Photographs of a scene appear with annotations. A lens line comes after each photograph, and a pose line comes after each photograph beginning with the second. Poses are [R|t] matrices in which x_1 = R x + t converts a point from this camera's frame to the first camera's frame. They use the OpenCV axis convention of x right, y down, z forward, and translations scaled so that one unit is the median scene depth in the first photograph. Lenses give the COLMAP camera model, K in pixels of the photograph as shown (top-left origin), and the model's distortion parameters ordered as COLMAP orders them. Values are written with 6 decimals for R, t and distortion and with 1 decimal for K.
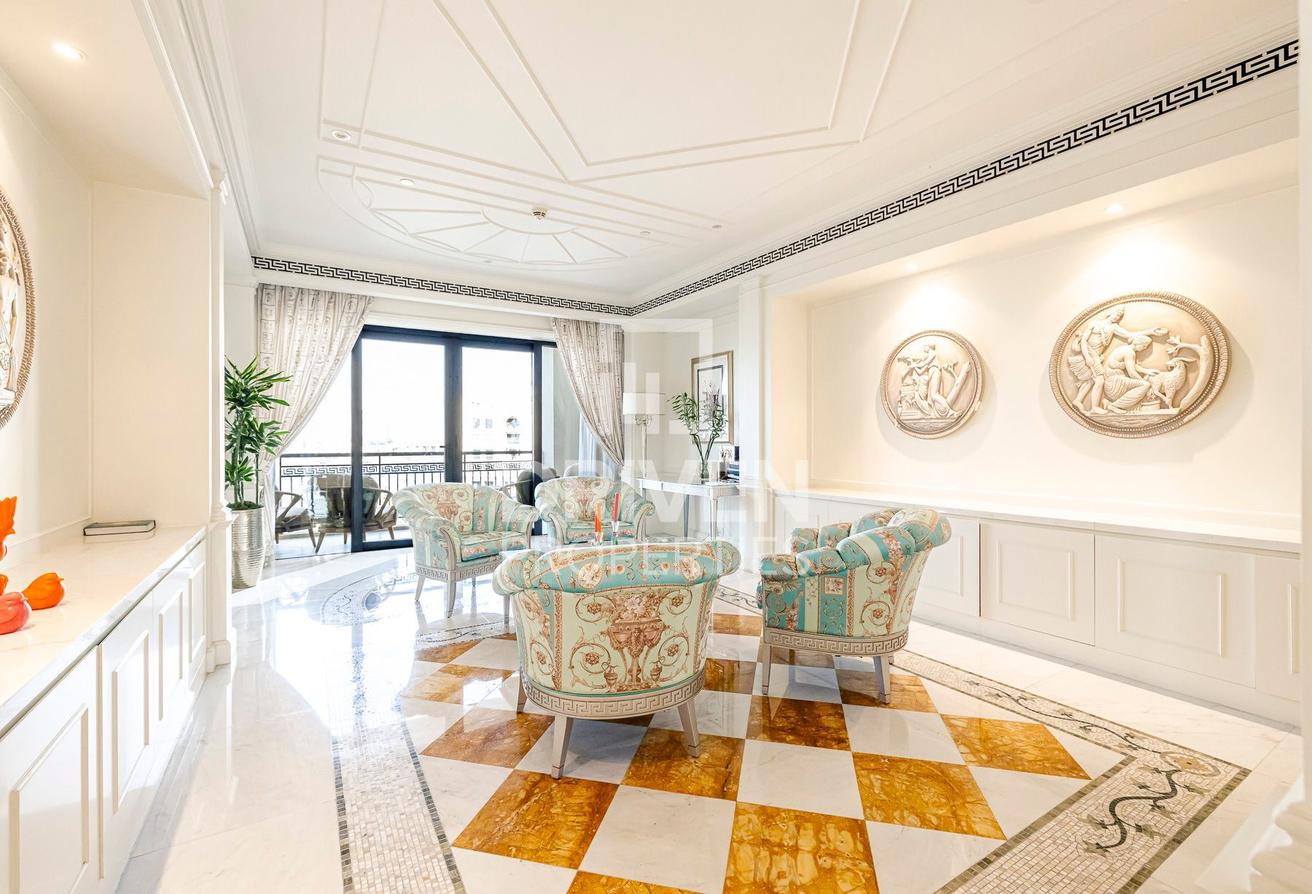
lens RADIAL K [[574.6, 0, 662.2], [0, 574.6, 451.1], [0, 0, 1]] dist [0.013080, -0.000344]
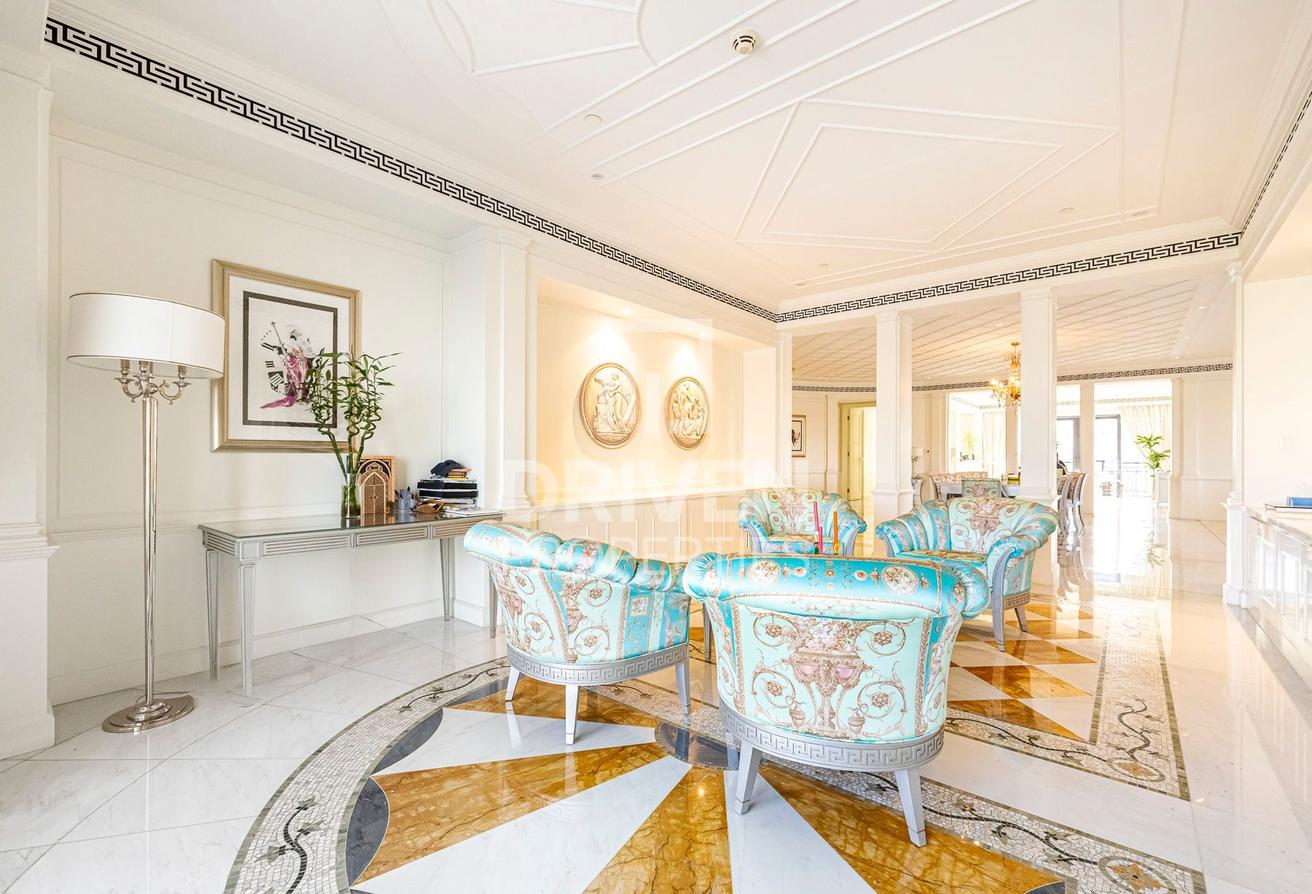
lens RADIAL K [[574.6, 0, 662.2], [0, 574.6, 451.1], [0, 0, 1]] dist [0.013080, -0.000344]
pose [[-0.313154, 0.001193, 0.949702, -0.741508], [0.006812, 0.999976, 0.000991, -0.016868], [-0.949678, 0.006780, -0.313155, 1.264906]]
